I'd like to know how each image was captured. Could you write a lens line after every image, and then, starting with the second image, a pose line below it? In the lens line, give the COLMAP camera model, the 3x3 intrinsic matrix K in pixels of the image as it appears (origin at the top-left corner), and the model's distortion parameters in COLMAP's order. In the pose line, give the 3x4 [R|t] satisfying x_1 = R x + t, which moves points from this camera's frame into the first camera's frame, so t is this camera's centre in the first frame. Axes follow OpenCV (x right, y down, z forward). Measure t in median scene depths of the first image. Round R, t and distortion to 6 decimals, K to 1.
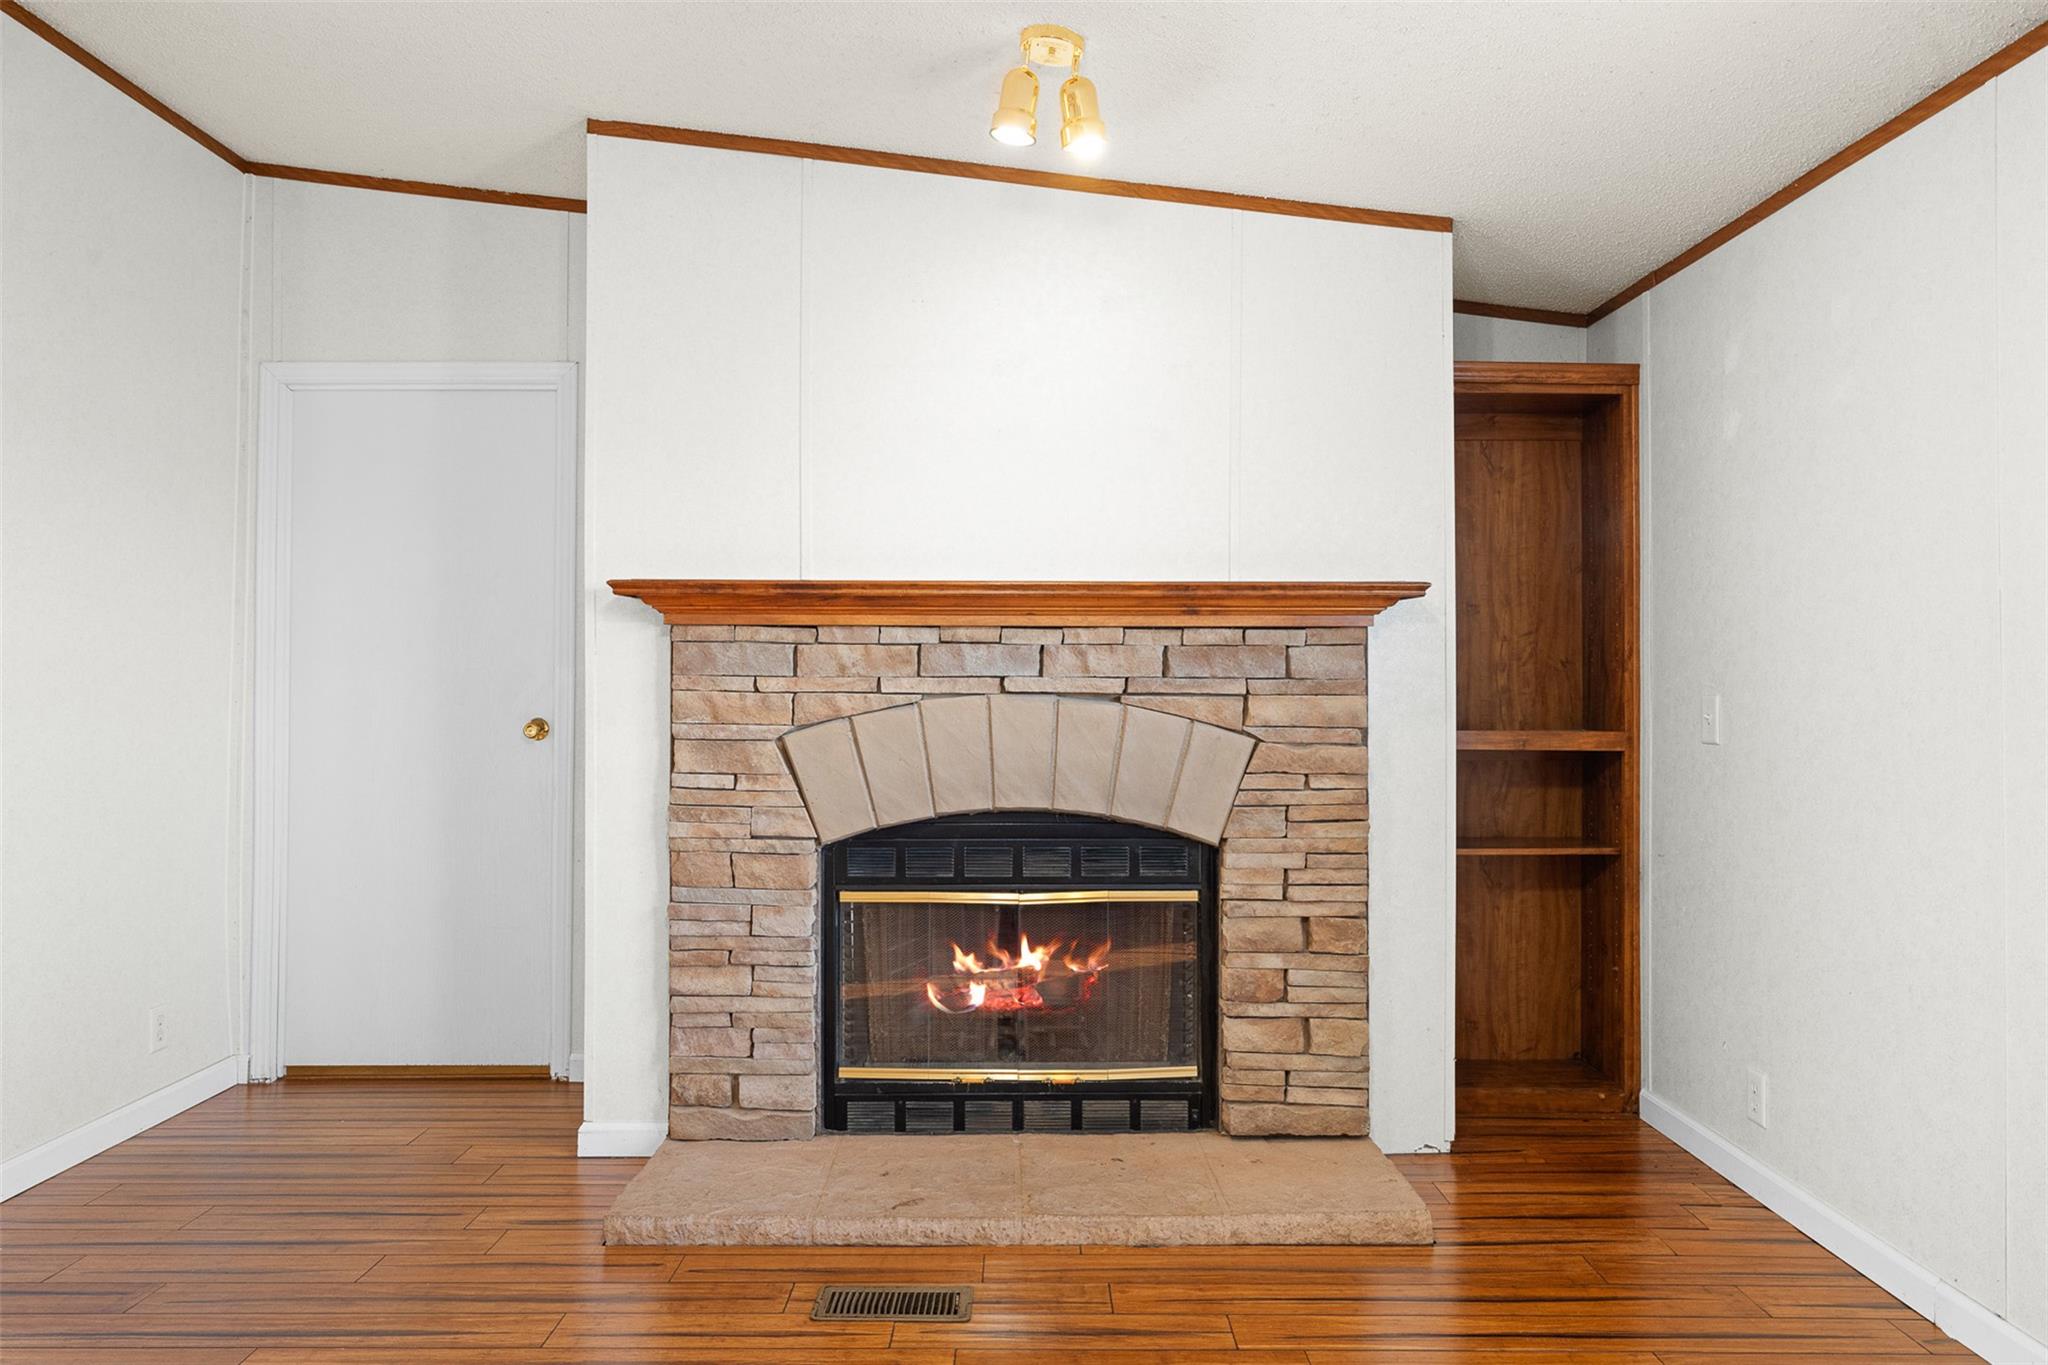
lens RADIAL K [[1278.5, 0, 1018.7], [0, 1278.5, 679.0], [0, 0, 1]] dist [0.002309, -0.001657]
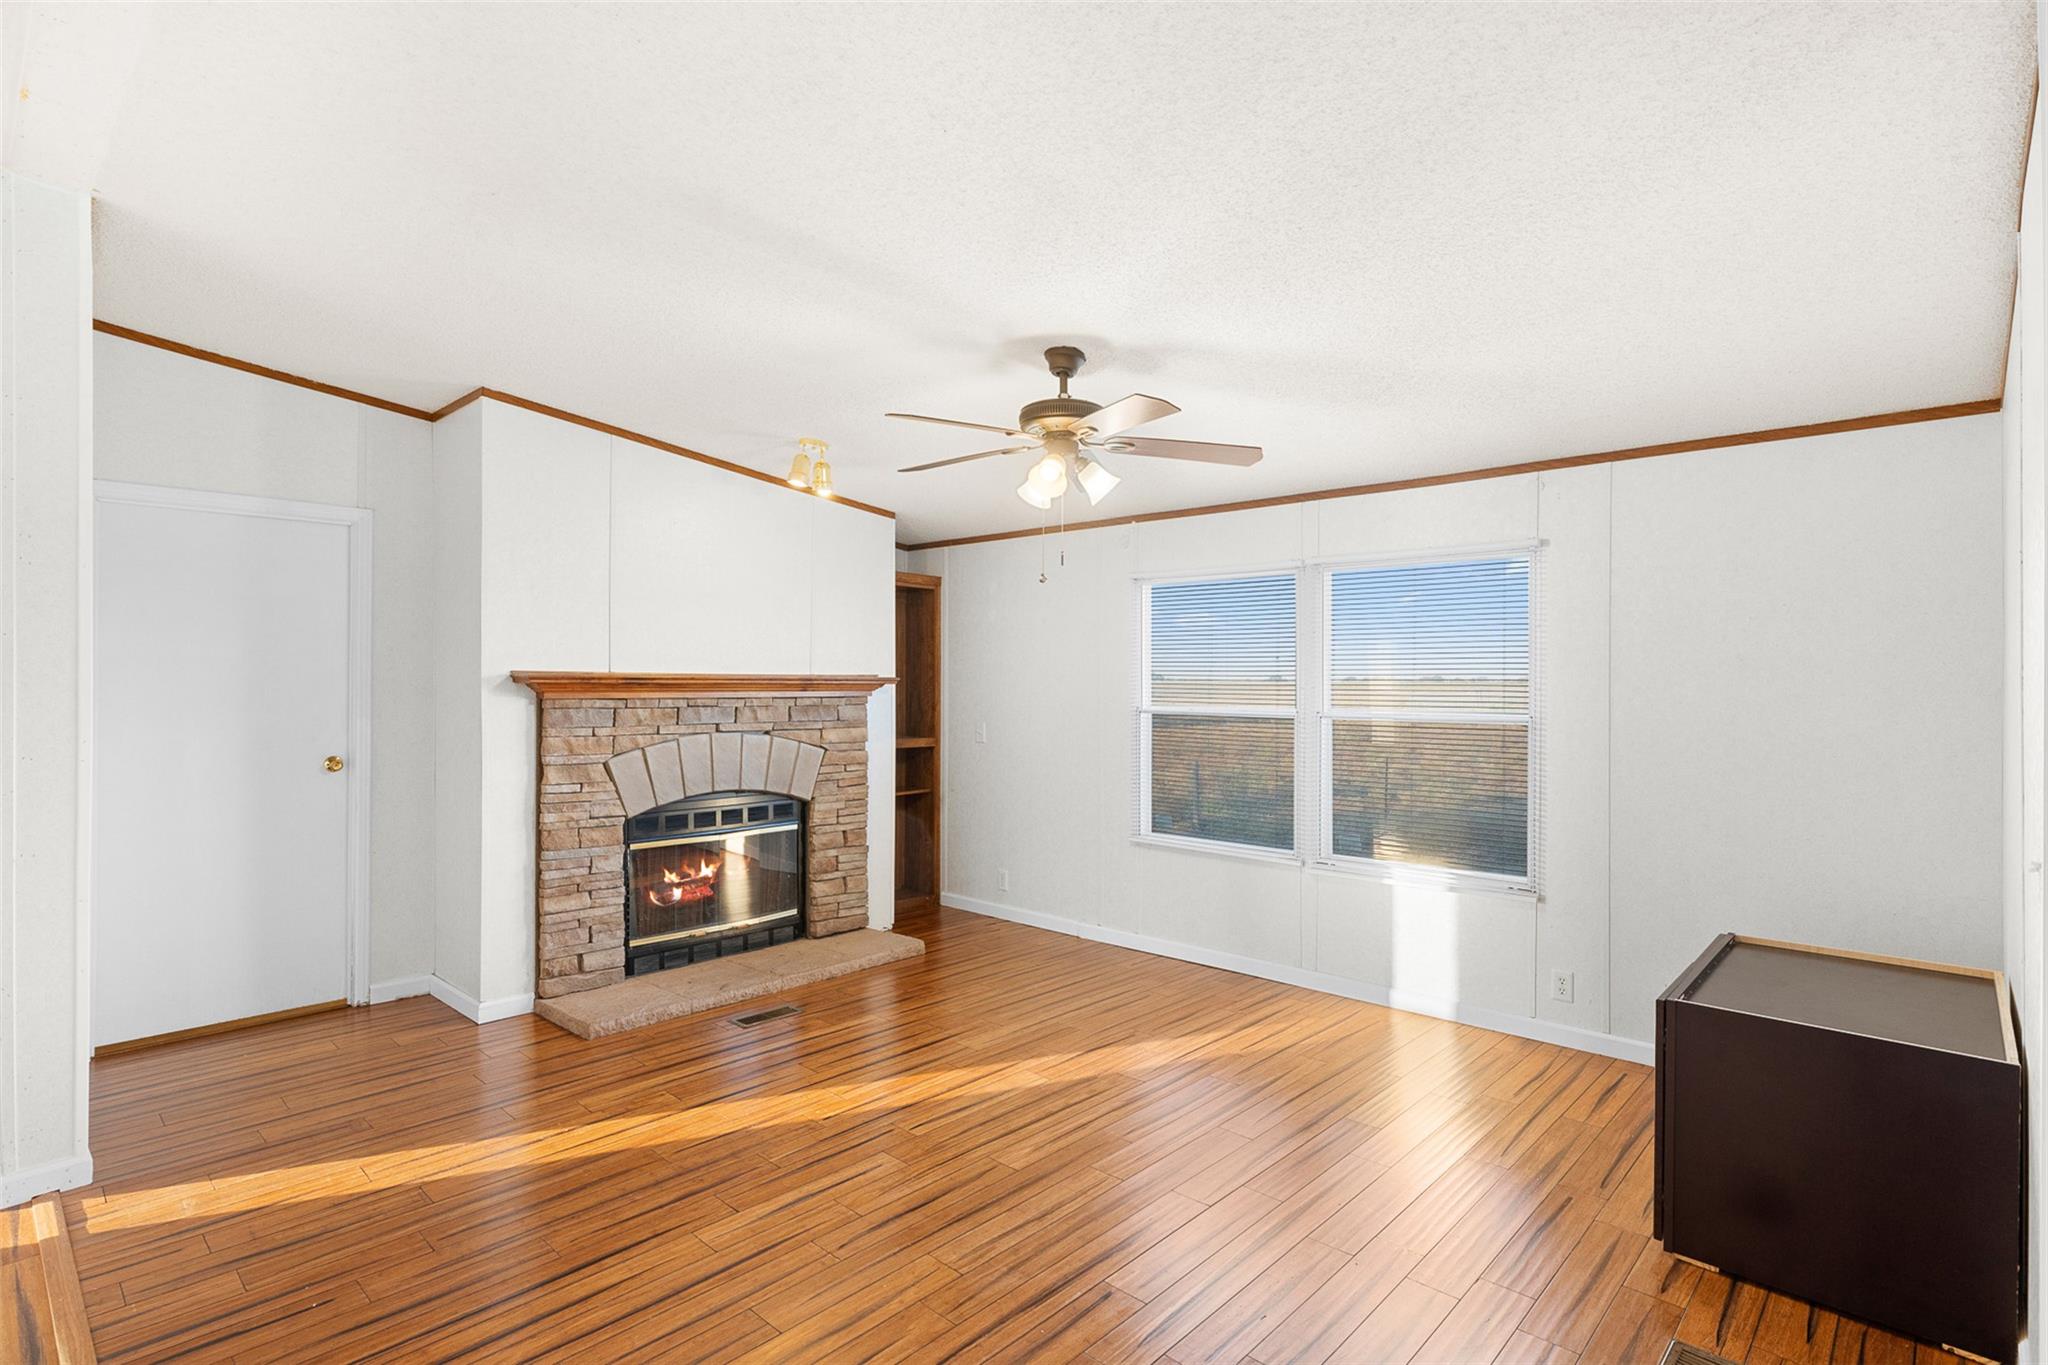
lens RADIAL K [[1010.8, 0, 1017.1], [0, 1010.8, 685.7], [0, 0, 1]] dist [-0.001115, -0.000011]
pose [[0.691466, -0.001938, 0.722406, -0.807748], [-0.005329, 0.999956, 0.007784, -0.073668], [-0.722389, -0.009232, 0.691425, -0.389411]]
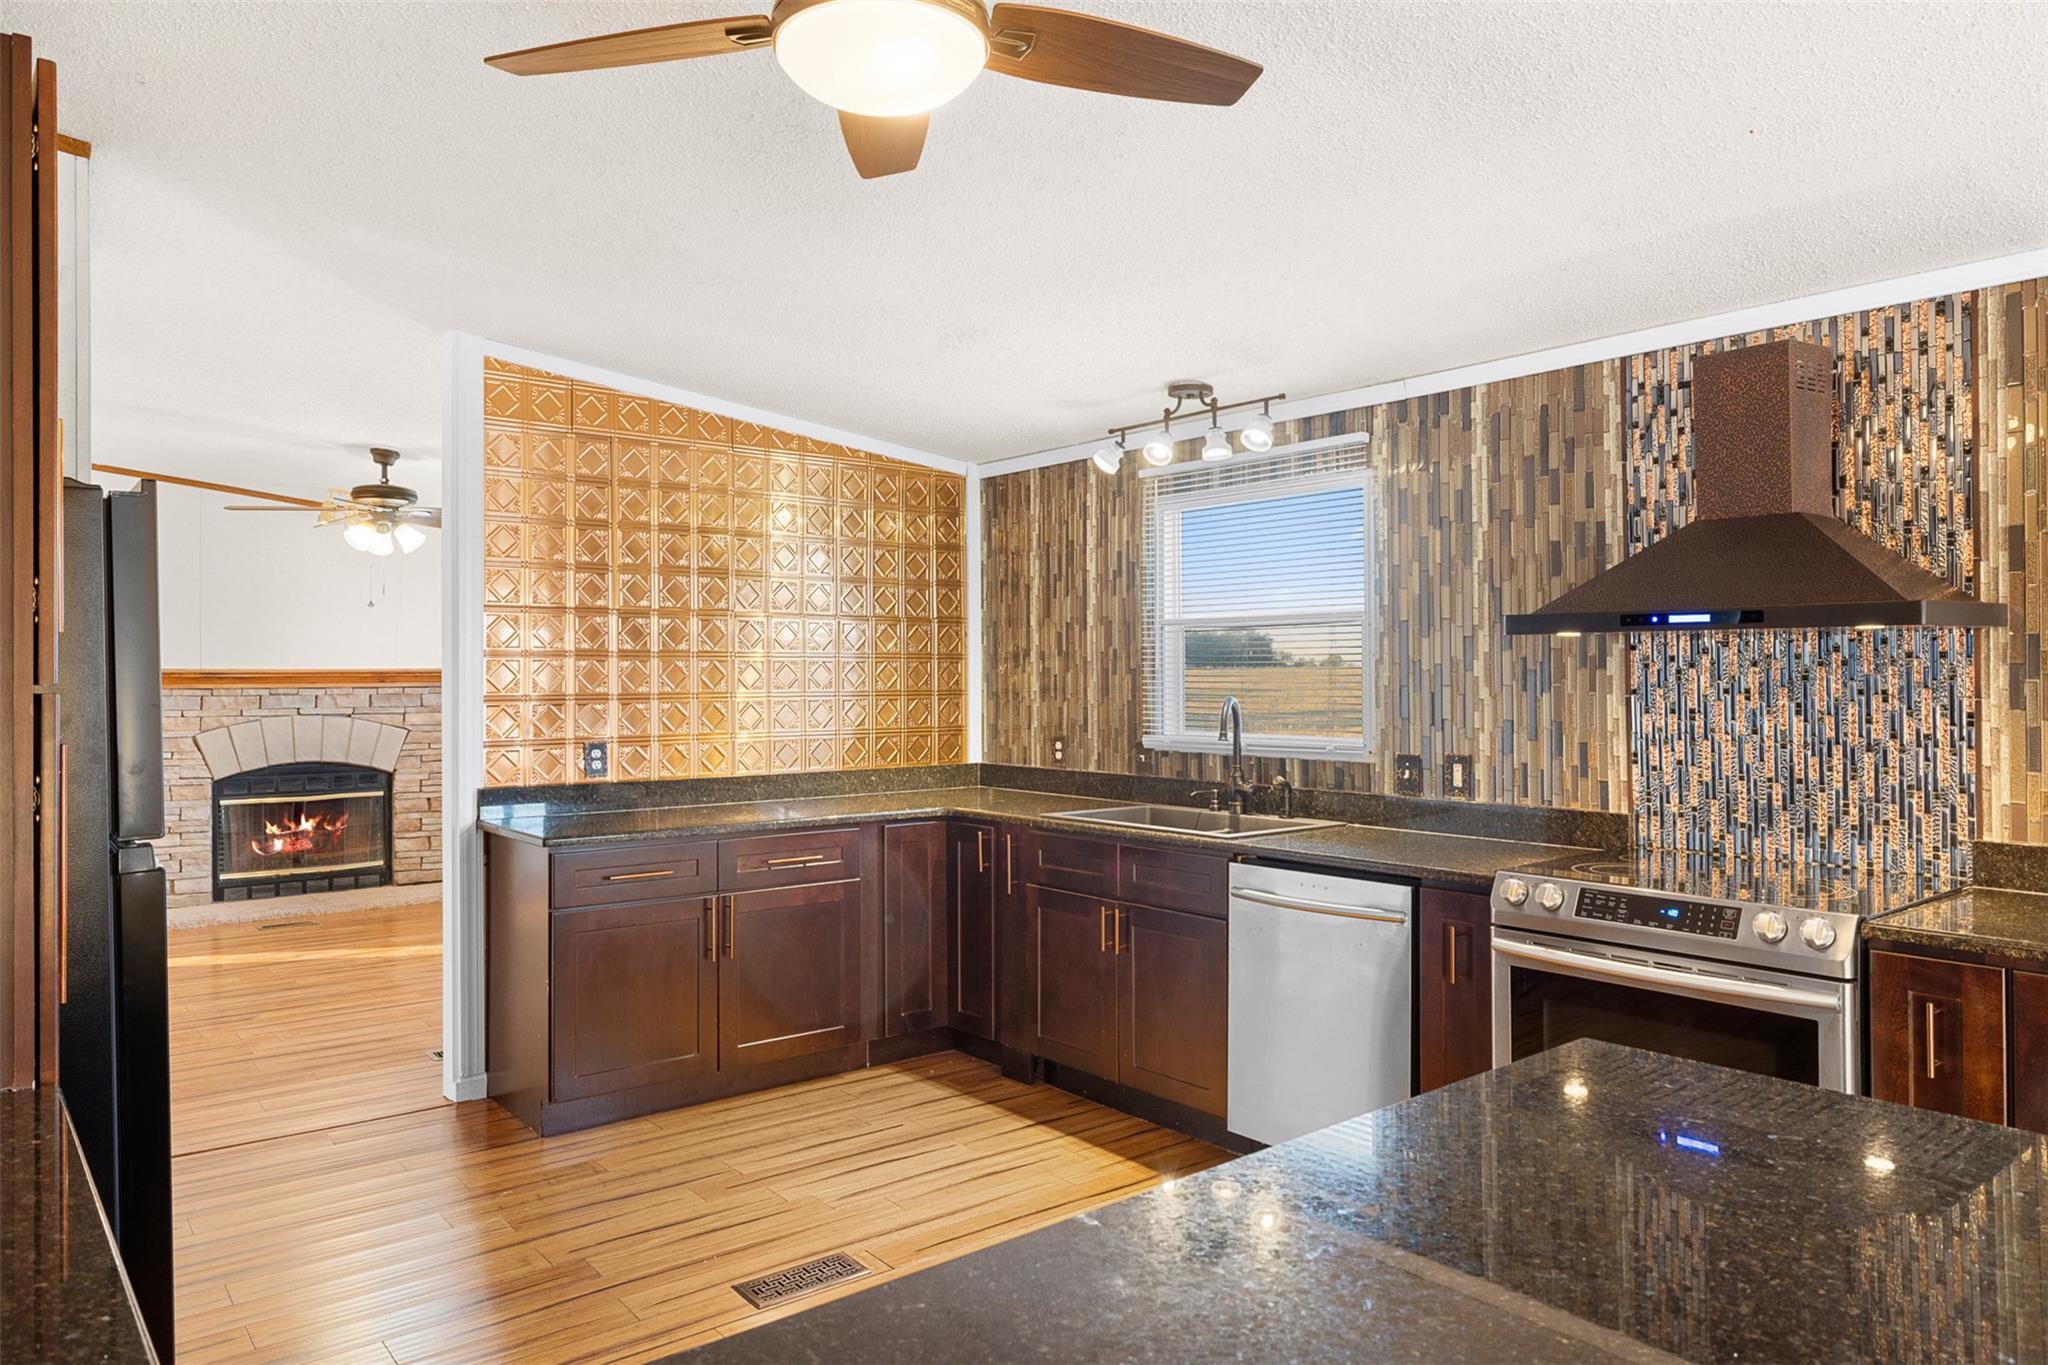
lens RADIAL K [[1354.1, 0, 1024.3], [0, 1354.1, 667.0], [0, 0, 1]] dist [-0.002070, 0.002401]
pose [[0.782514, -0.001766, 0.622630, -0.542445], [0.002707, 0.999996, -0.000565, -0.075824], [-0.622627, 0.002127, 0.782516, -1.912047]]
